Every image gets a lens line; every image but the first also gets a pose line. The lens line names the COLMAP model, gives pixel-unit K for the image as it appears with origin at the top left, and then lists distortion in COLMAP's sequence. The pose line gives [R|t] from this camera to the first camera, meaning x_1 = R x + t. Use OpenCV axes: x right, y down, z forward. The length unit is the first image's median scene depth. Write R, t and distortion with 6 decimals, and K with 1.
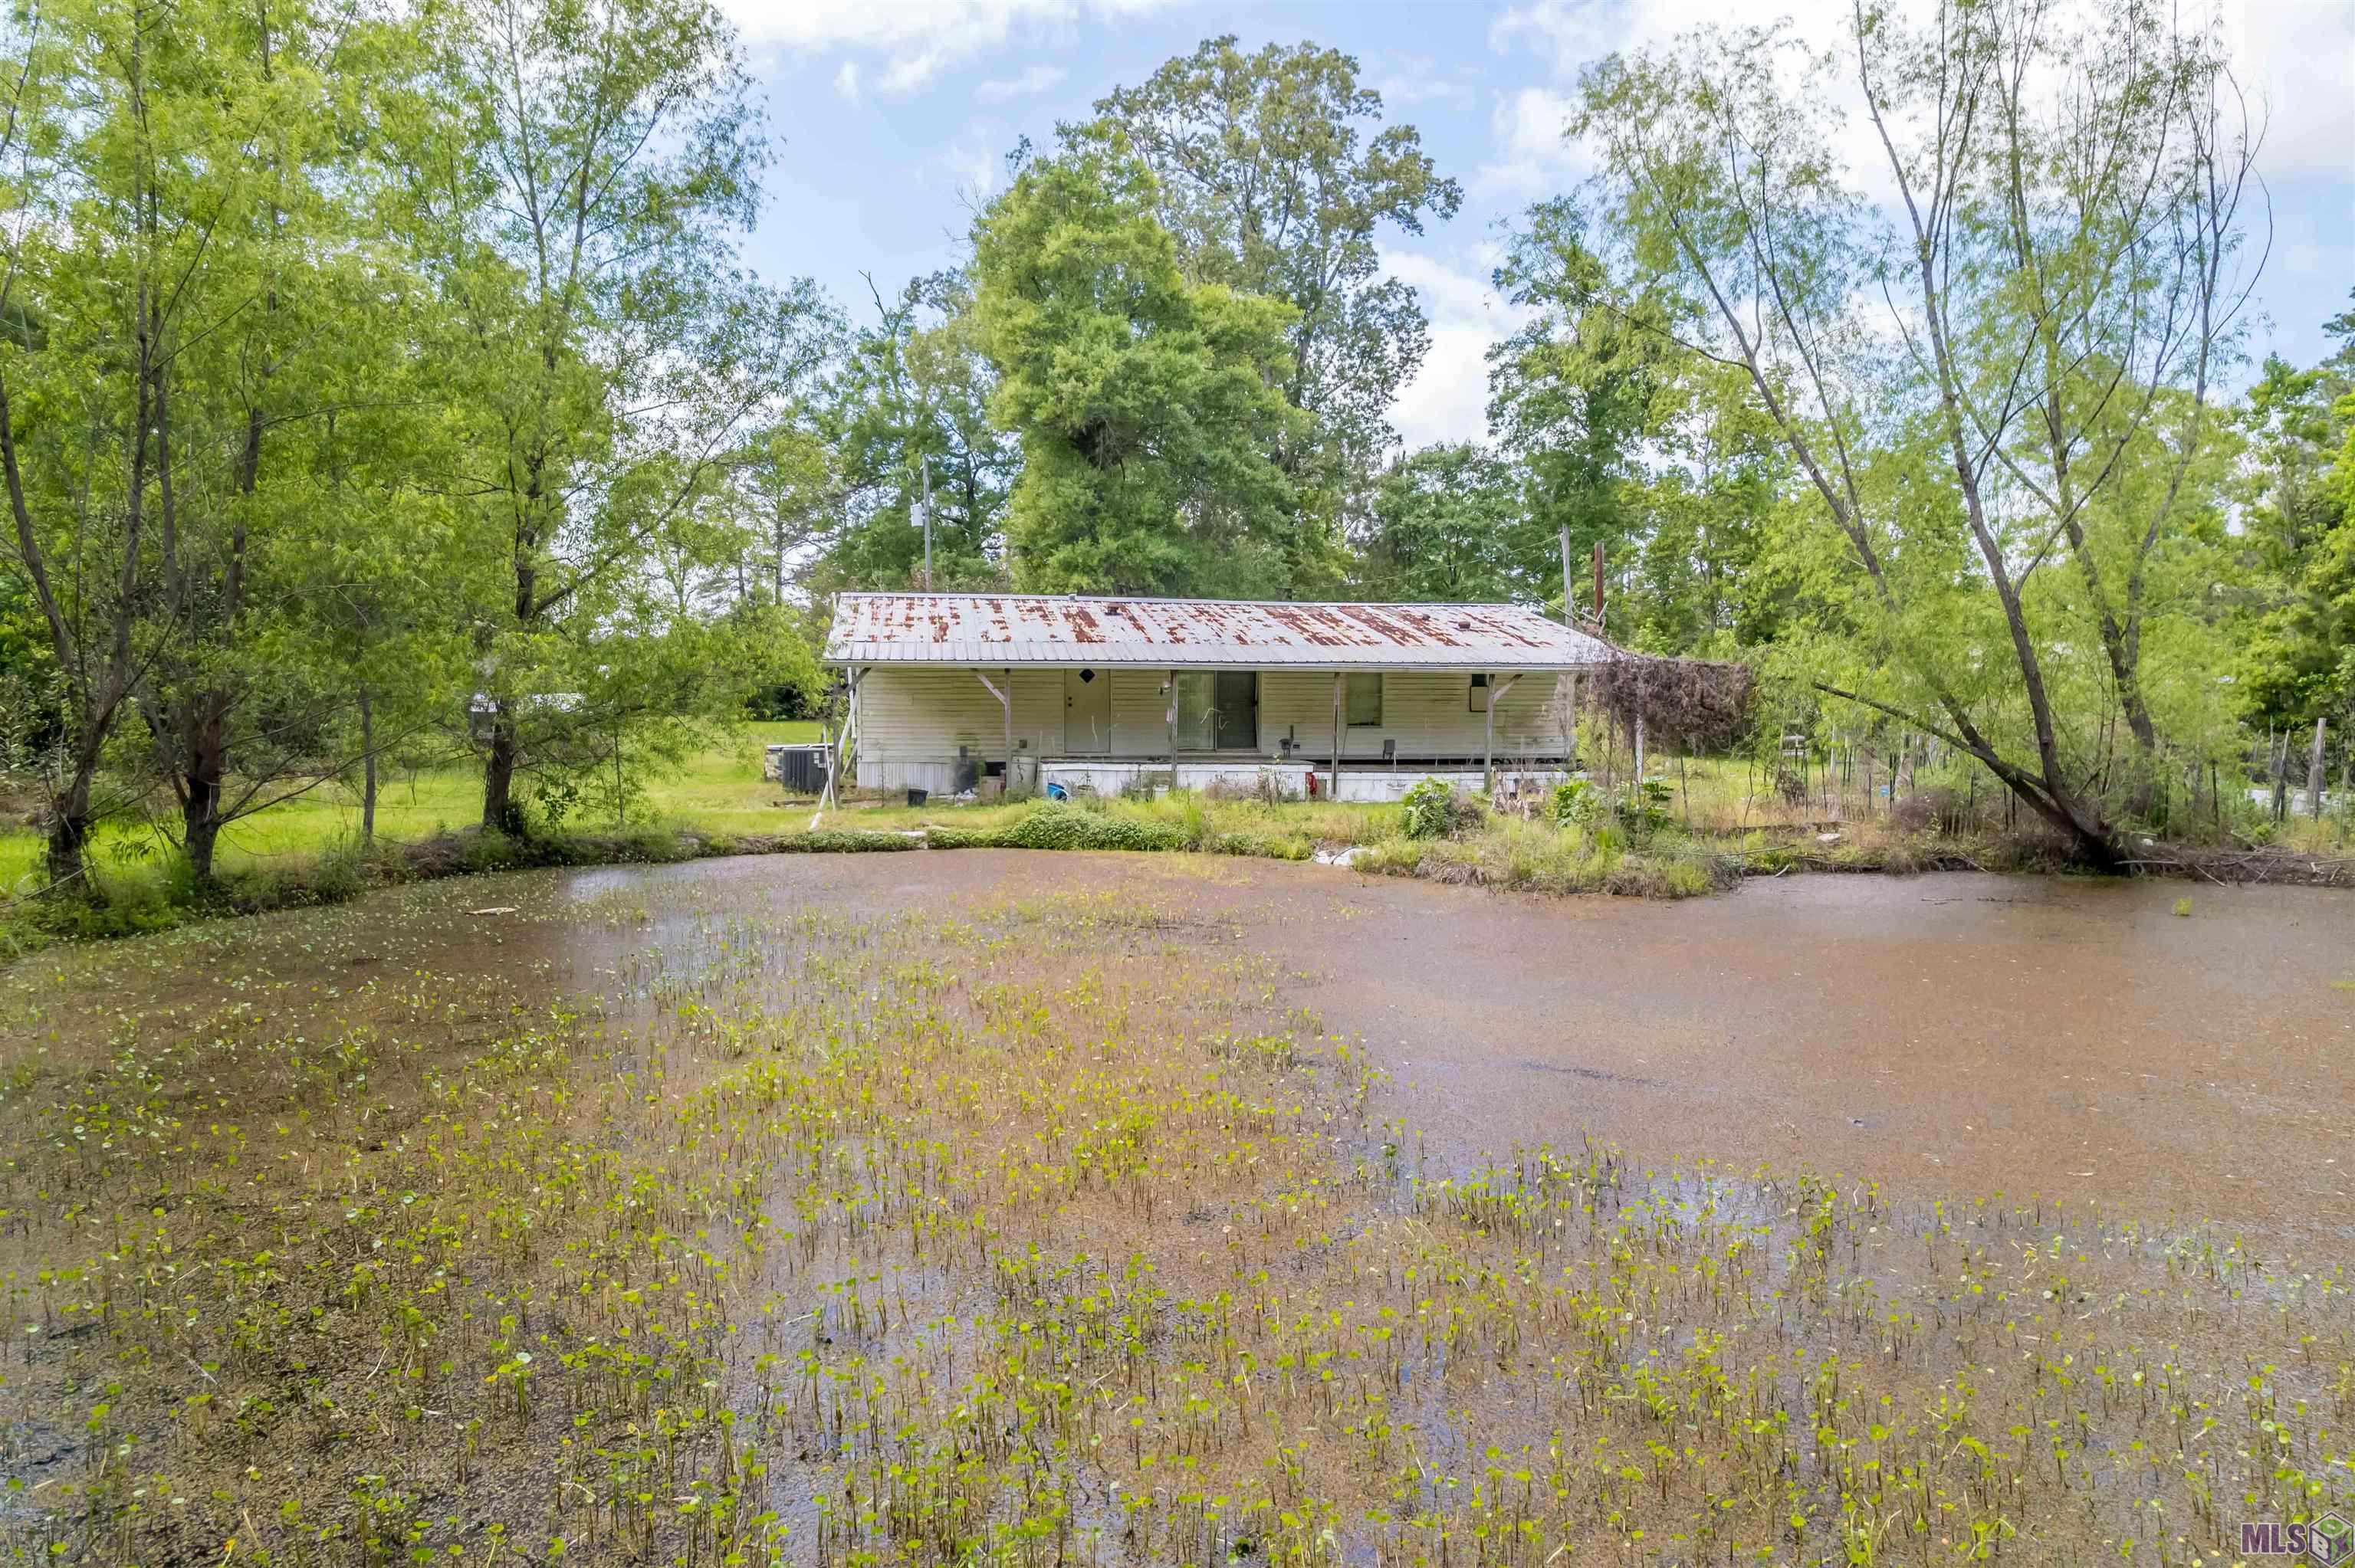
lens RADIAL K [[1462.9, 0, 1185.7], [0, 1462.9, 785.7], [0, 0, 1]] dist [-0.071458, 0.051656]
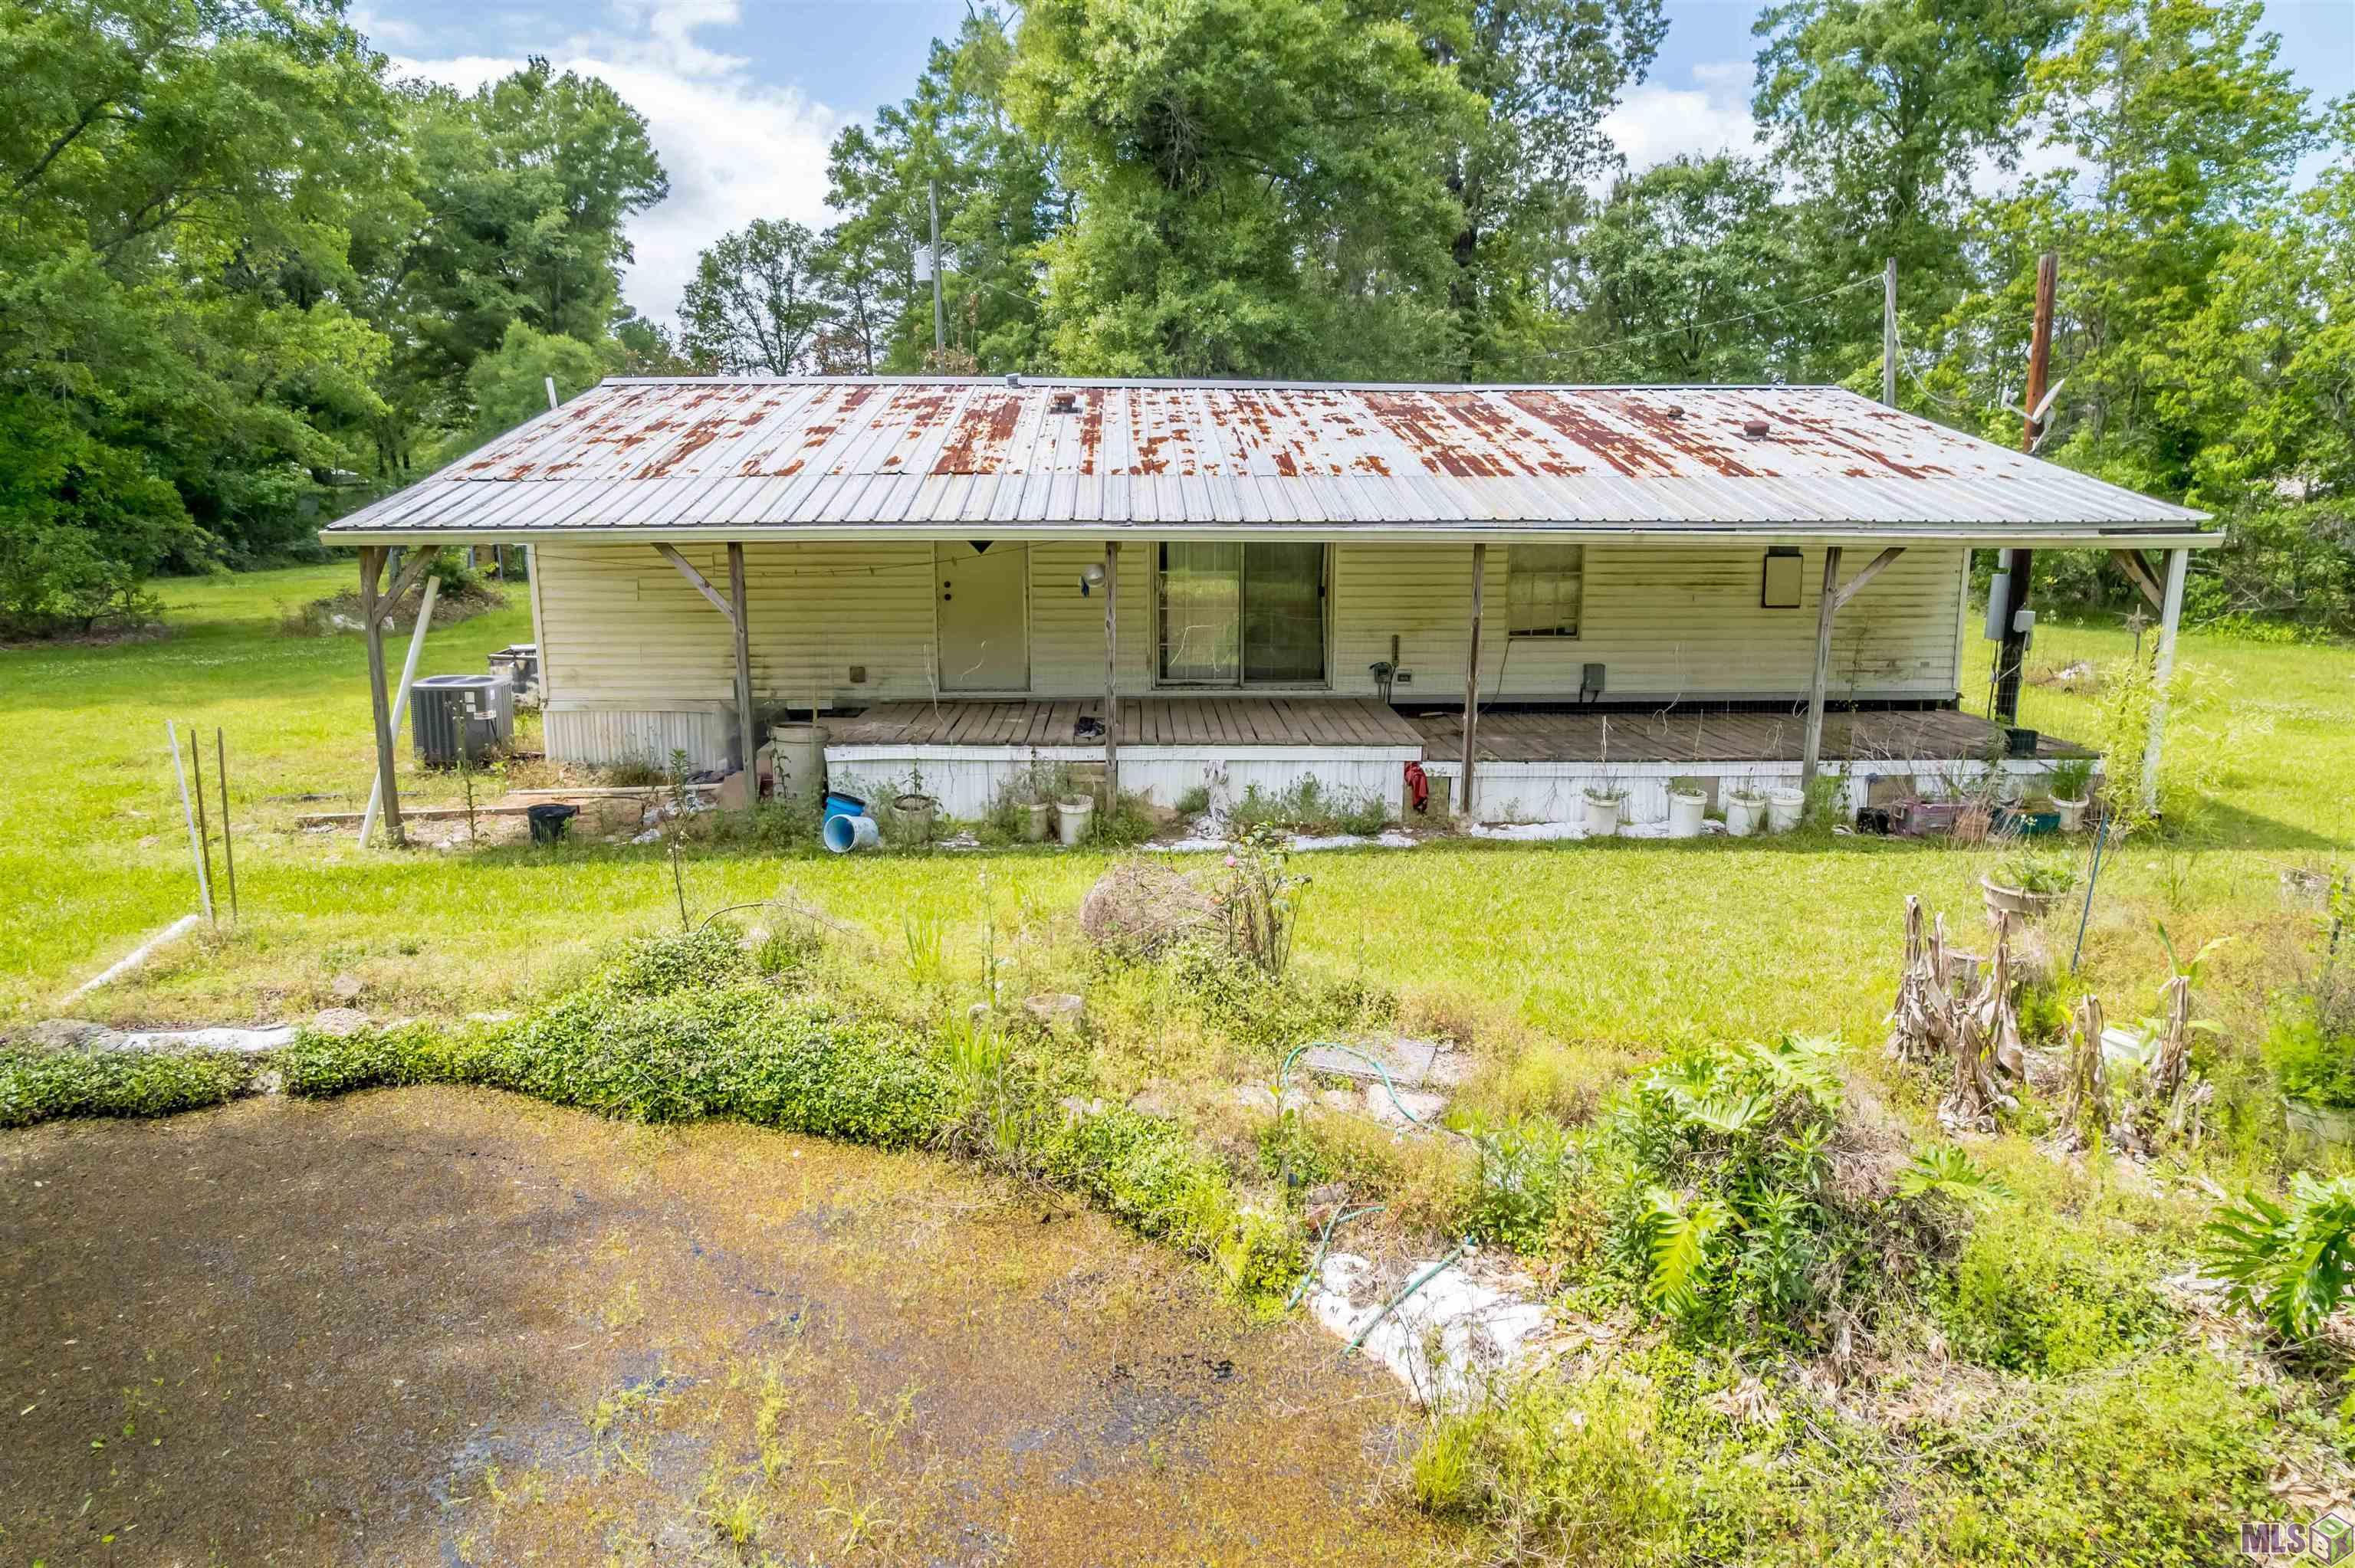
lens RADIAL K [[1462.9, 0, 1185.7], [0, 1462.9, 785.7], [0, 0, 1]] dist [-0.071458, 0.051656]
pose [[0.991317, 0.023303, -0.129413, 0.041405], [-0.004692, 0.989814, 0.142291, -0.037786], [0.131411, -0.140448, 0.981328, 0.304300]]
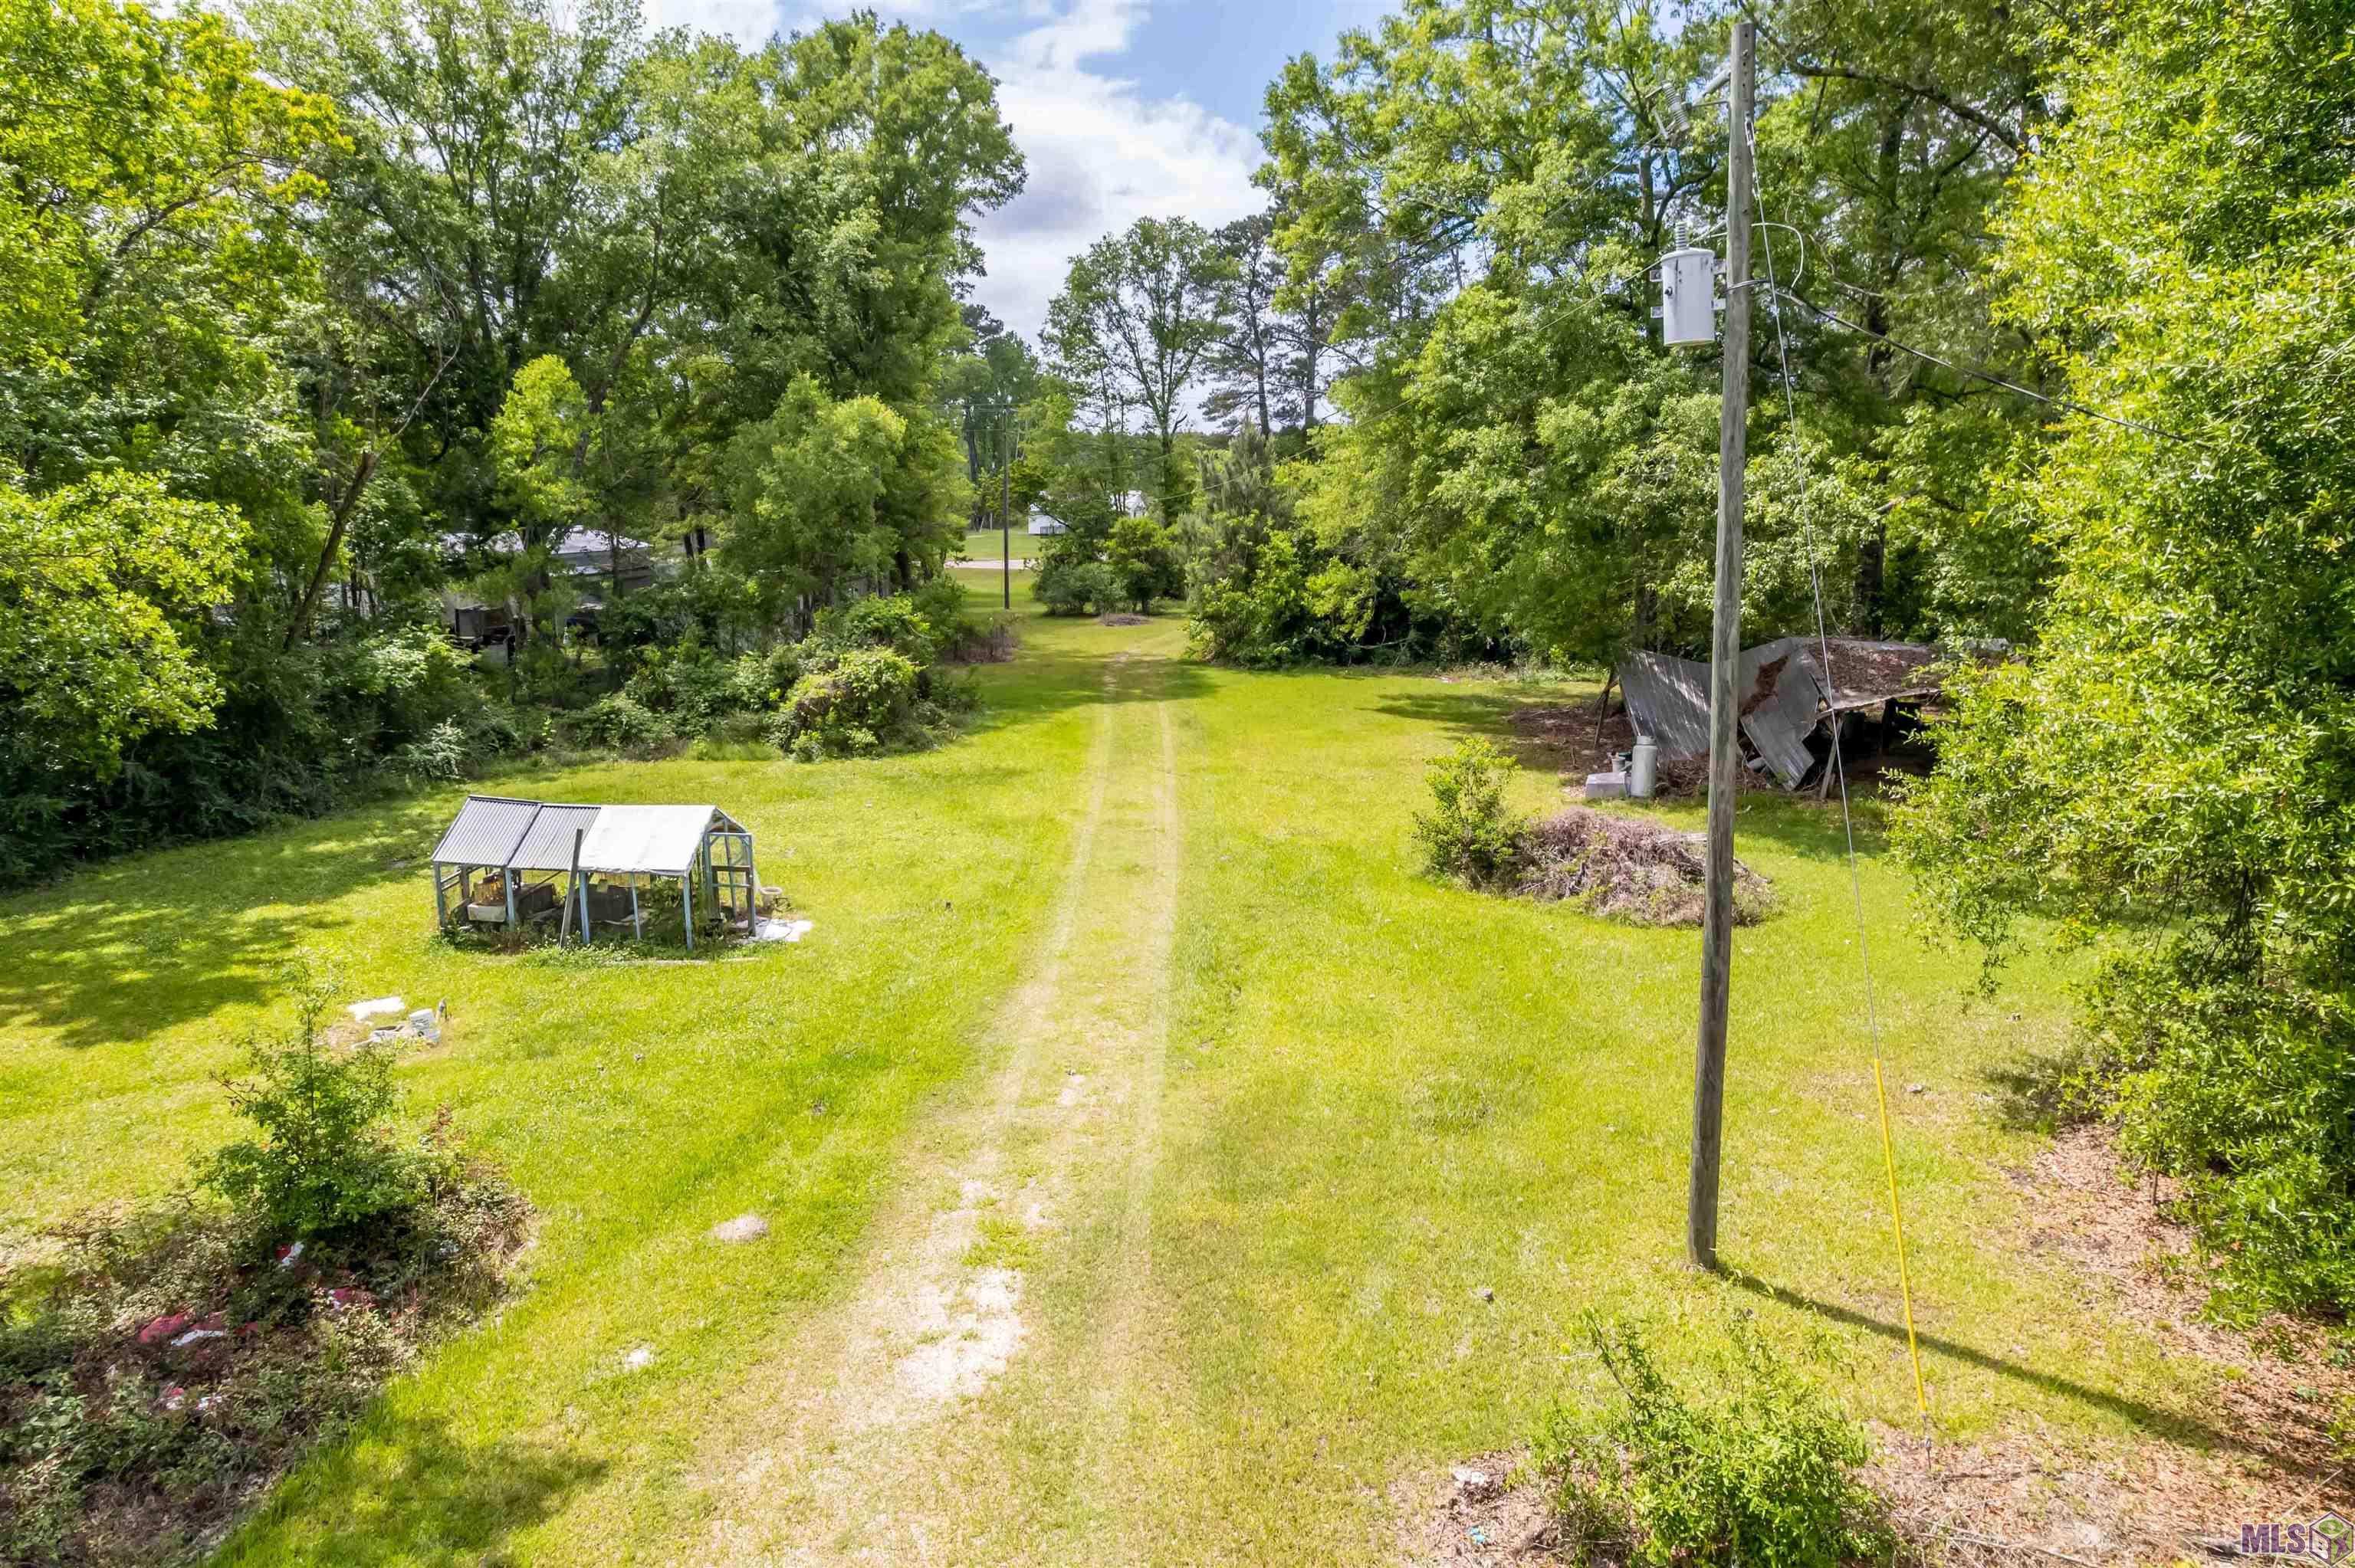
lens RADIAL K [[1462.9, 0, 1185.7], [0, 1462.9, 785.7], [0, 0, 1]] dist [-0.071458, 0.051656]
pose [[0.932197, 0.078355, -0.353369, -0.177931], [-0.027902, 0.988938, 0.145678, -0.149374], [0.360875, -0.125941, 0.924071, 0.788696]]
